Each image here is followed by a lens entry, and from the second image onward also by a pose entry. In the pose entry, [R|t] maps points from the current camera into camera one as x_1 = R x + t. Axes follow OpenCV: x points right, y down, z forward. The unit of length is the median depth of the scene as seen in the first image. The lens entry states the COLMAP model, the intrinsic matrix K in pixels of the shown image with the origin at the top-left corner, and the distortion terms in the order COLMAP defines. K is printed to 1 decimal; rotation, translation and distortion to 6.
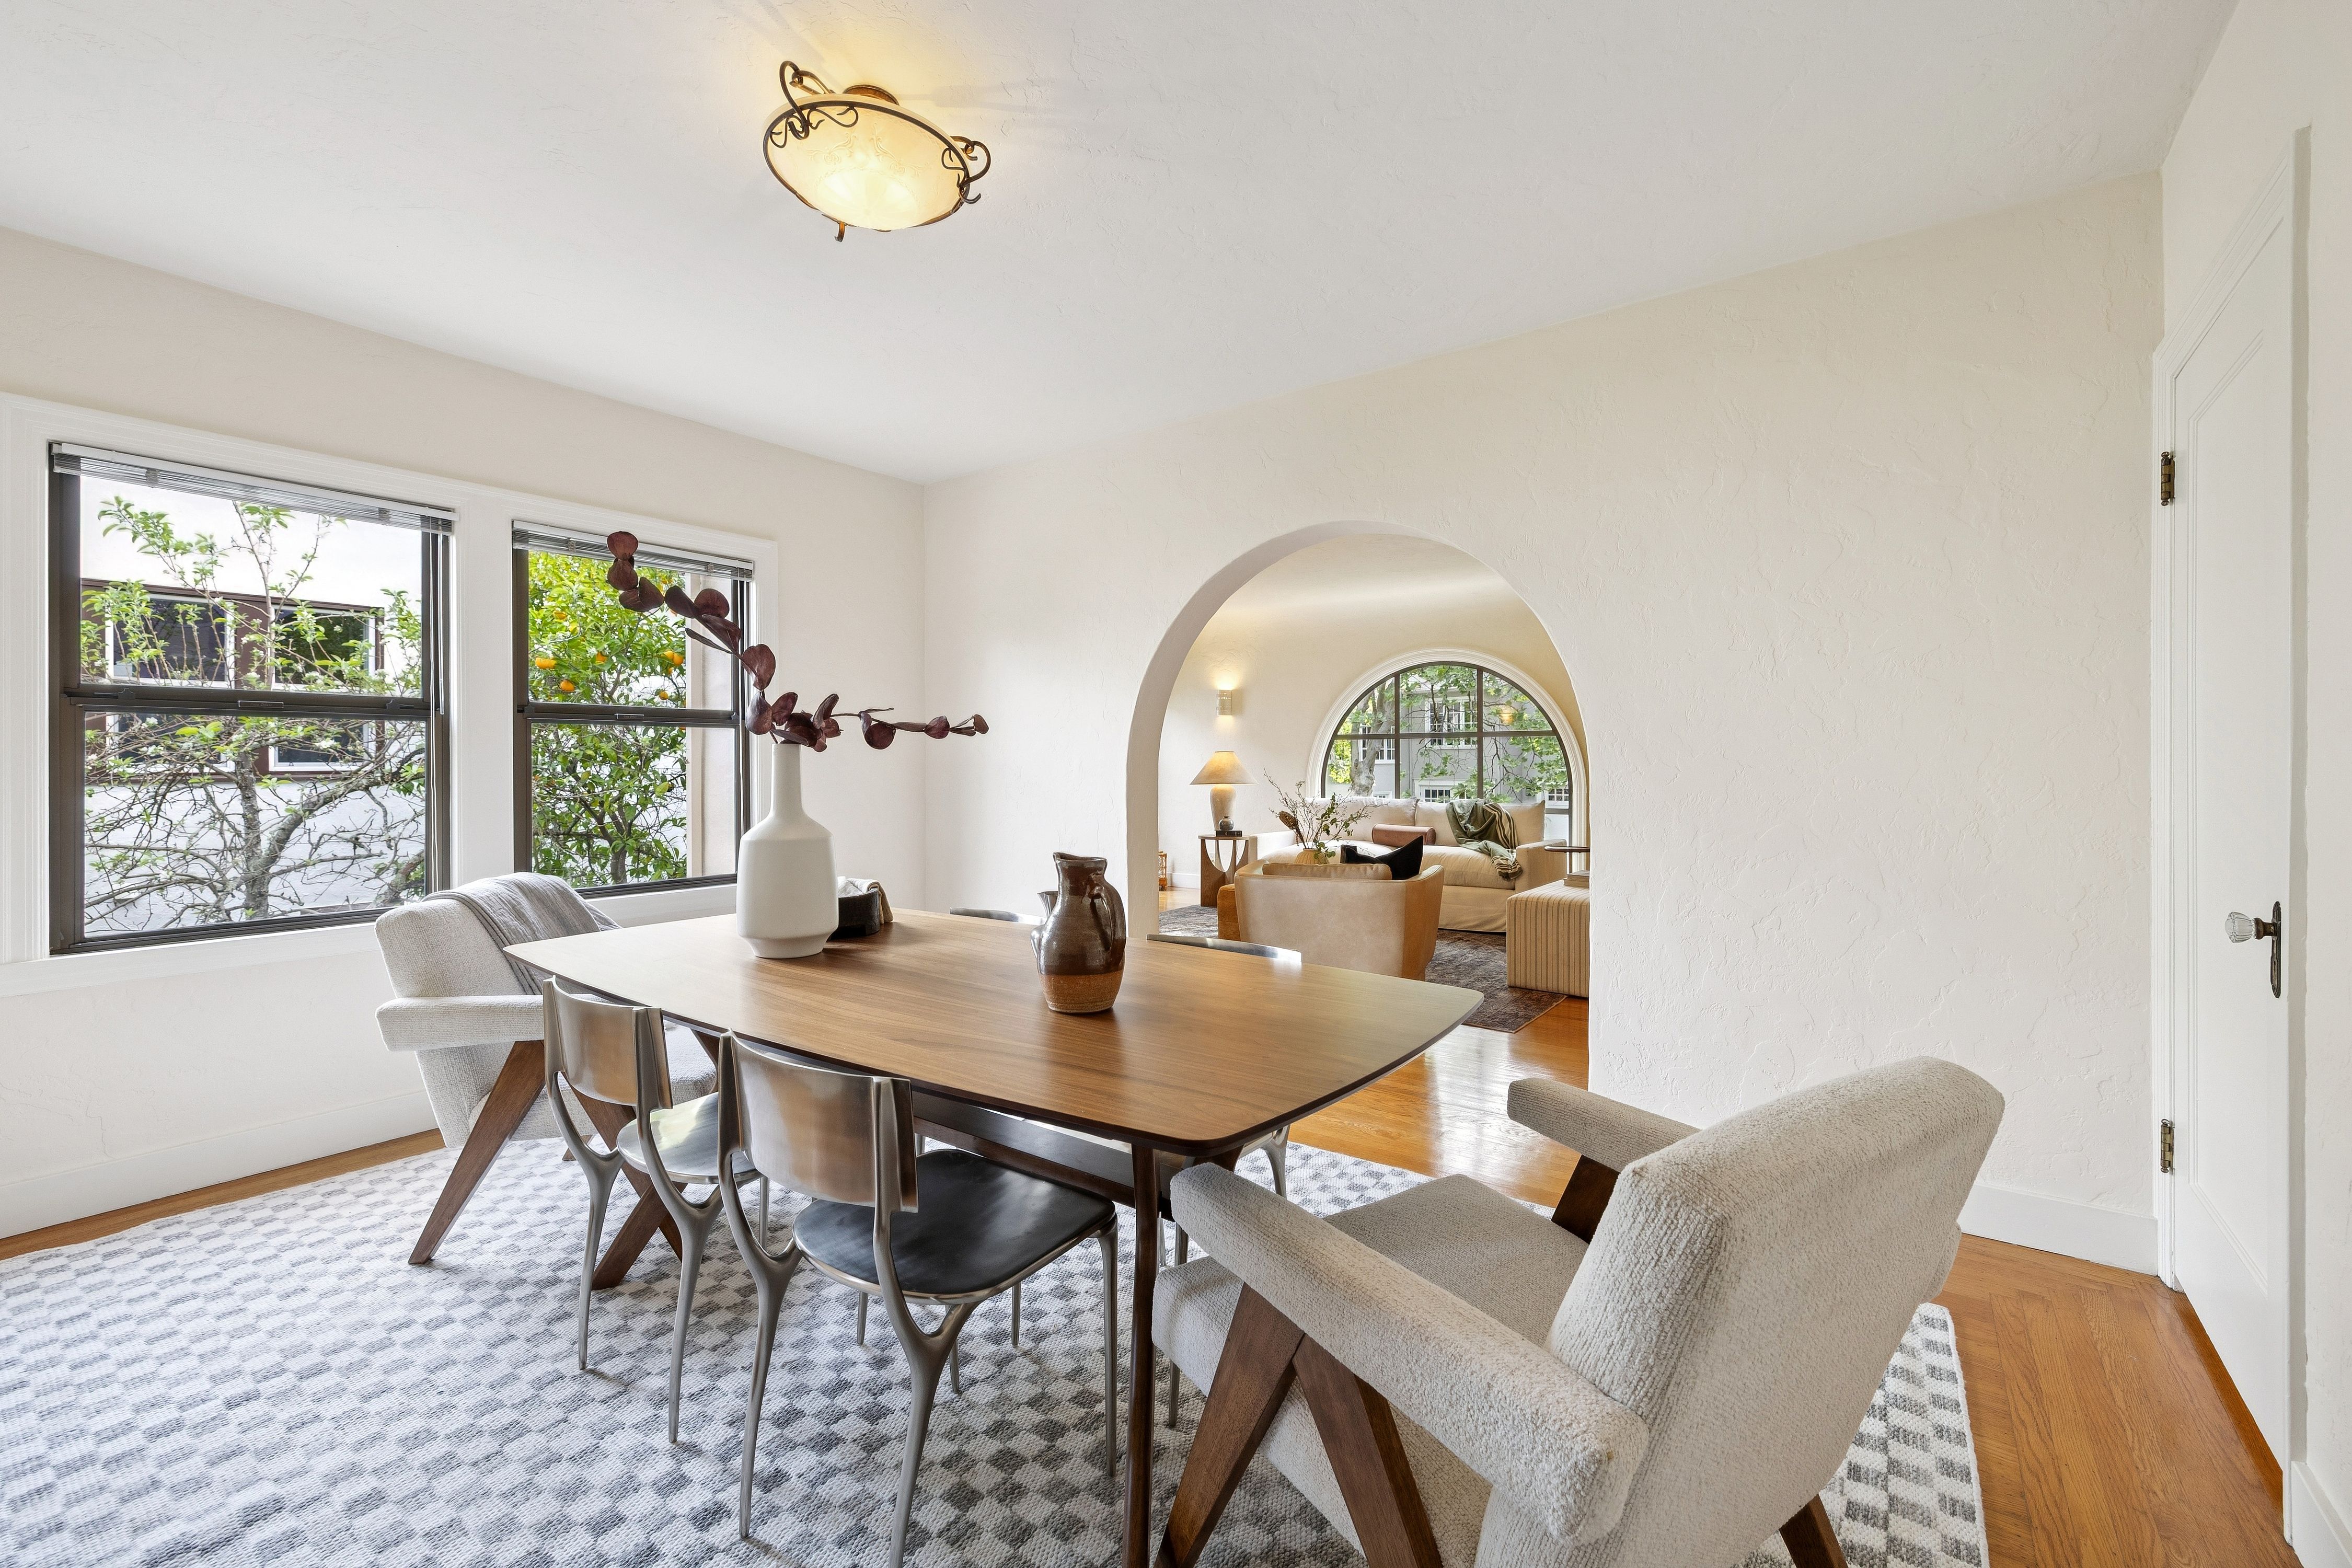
lens RADIAL K [[987.0, 0, 1164.6], [0, 987.0, 770.6], [0, 0, 1]] dist [-0.003093, 0.000921]
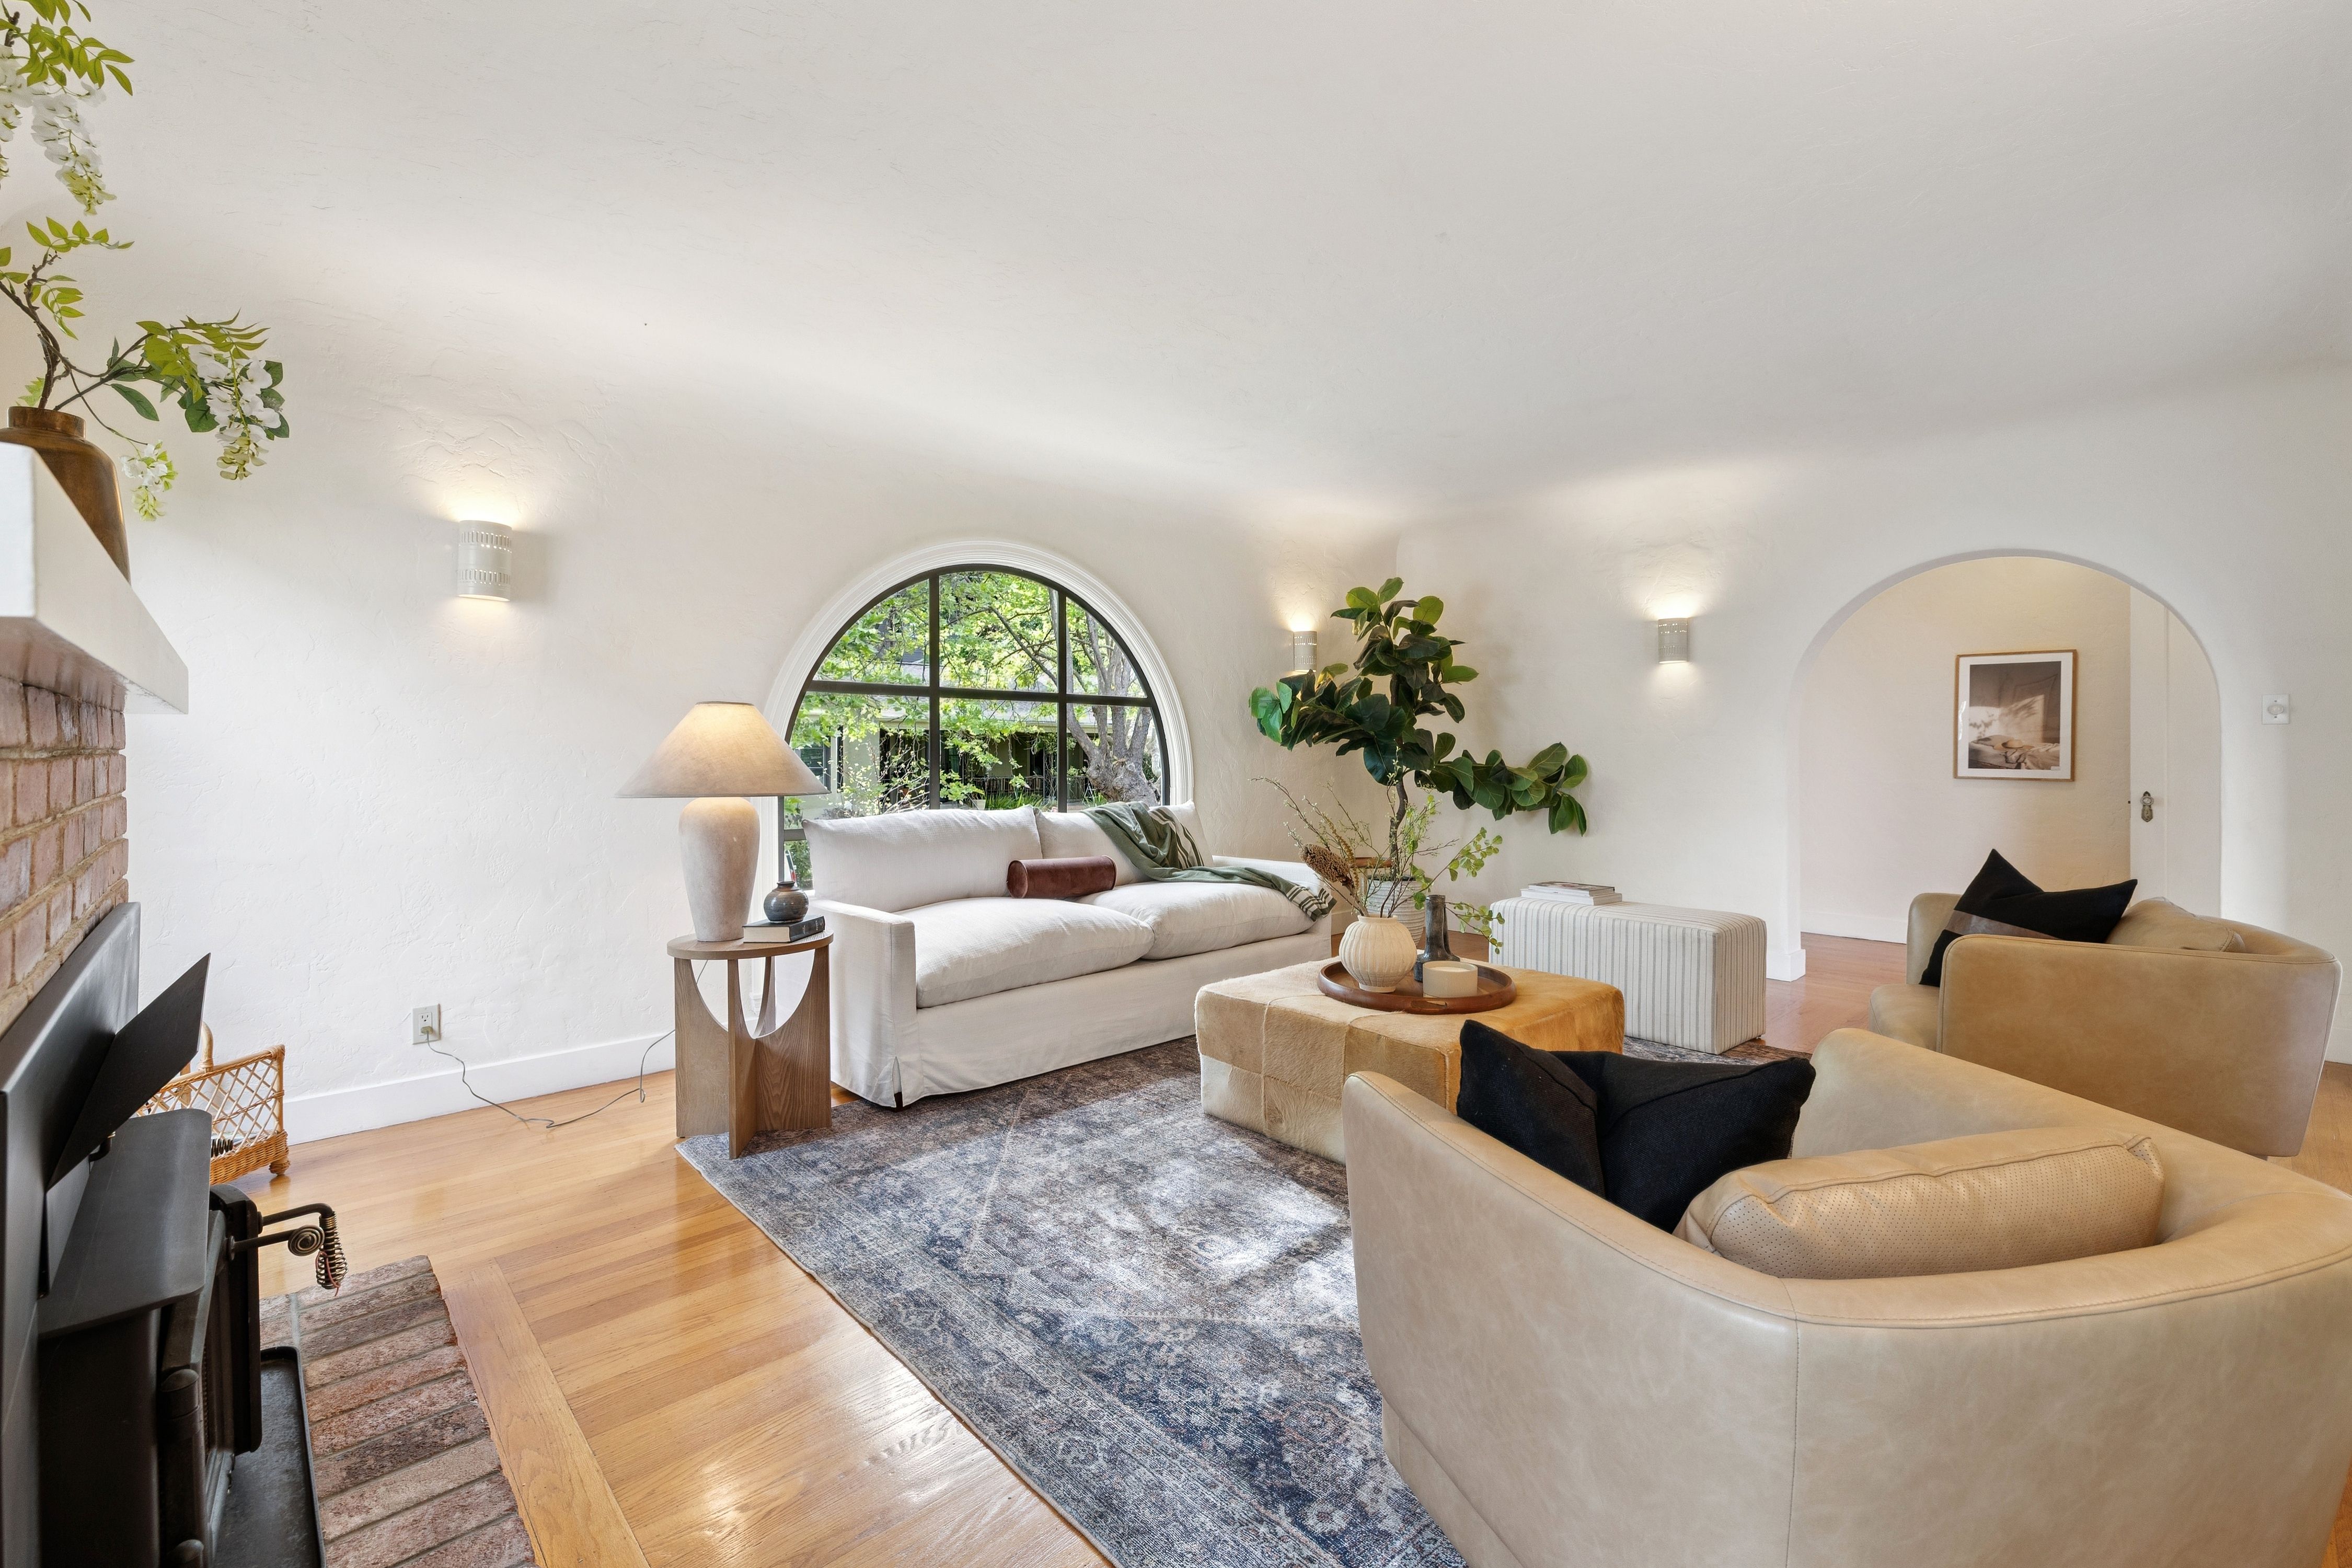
lens RADIAL K [[987.0, 0, 1182.7], [0, 987.0, 762.5], [0, 0, 1]] dist [-0.003093, 0.000921]
pose [[0.181186, -0.011128, 0.983386, -0.272641], [-0.001387, 0.999932, 0.011571, -0.002860], [-0.983448, -0.003461, 0.181158, 0.801755]]
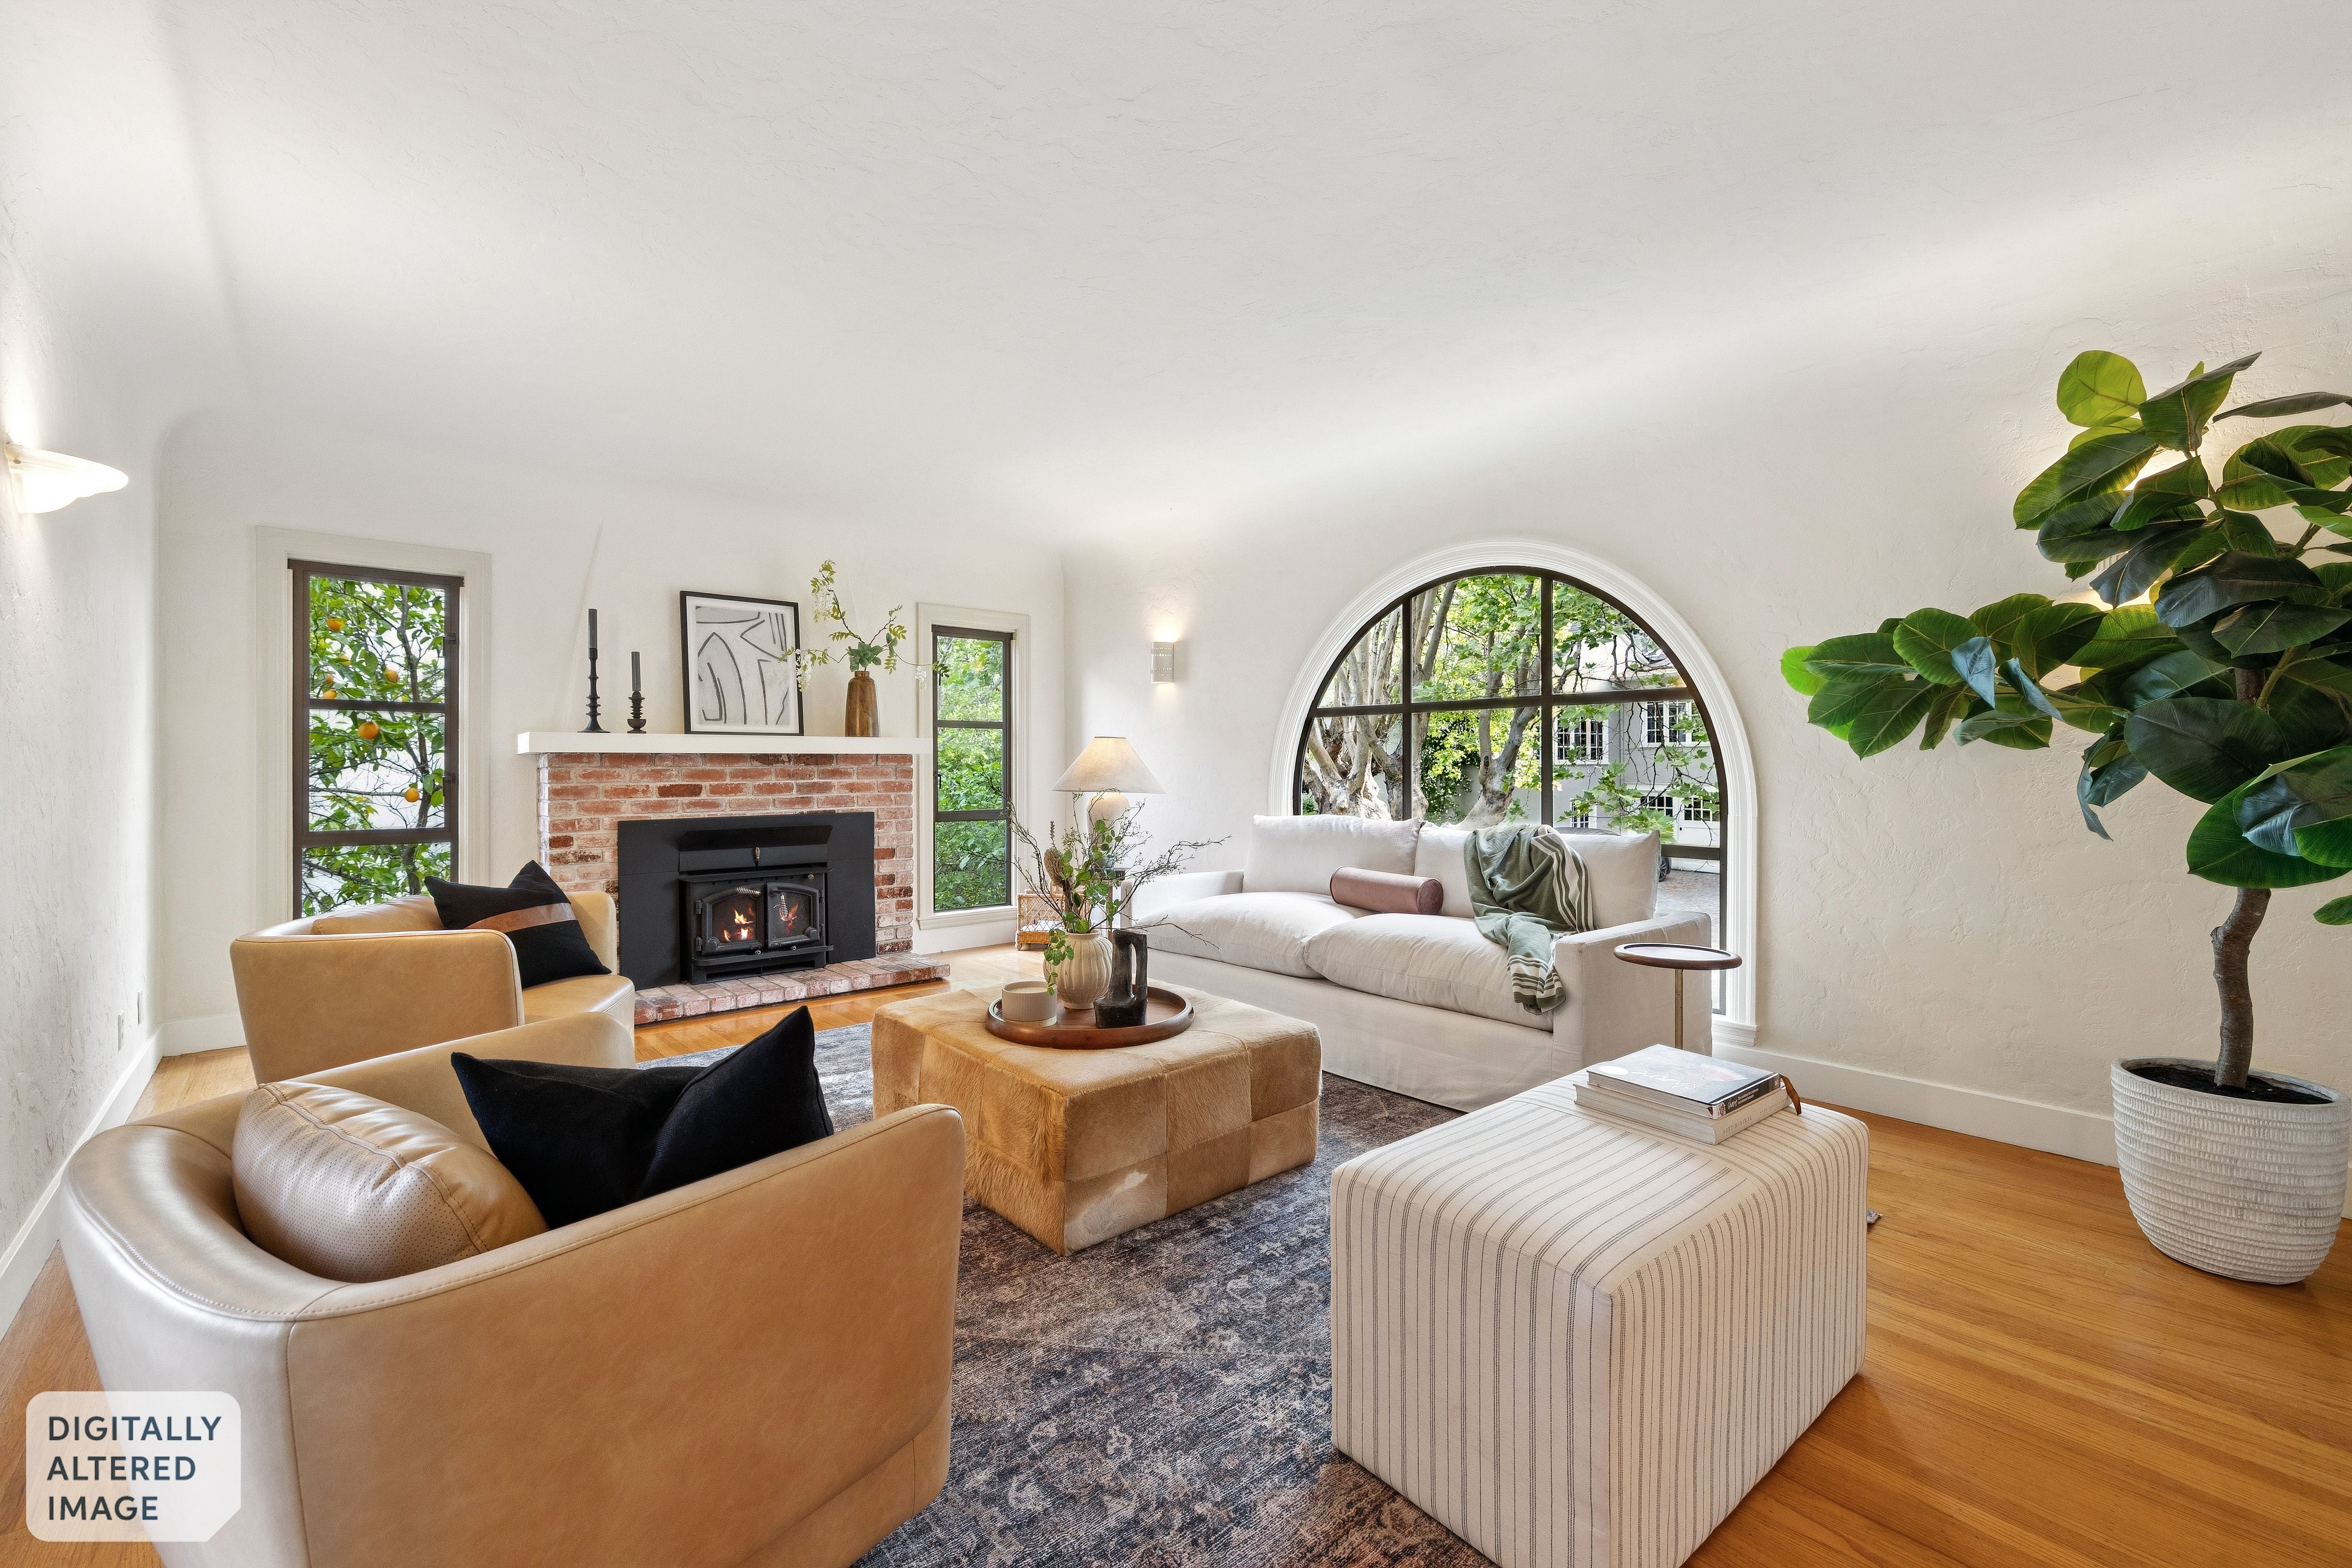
lens RADIAL K [[987.0, 0, 1158.3], [0, 987.0, 763.5], [0, 0, 1]] dist [-0.003093, 0.000921]
pose [[0.974452, 0.001059, -0.224592, 0.232294], [-0.002441, 0.999980, -0.005877, 0.000646], [0.224581, 0.006275, 0.974435, 0.432960]]
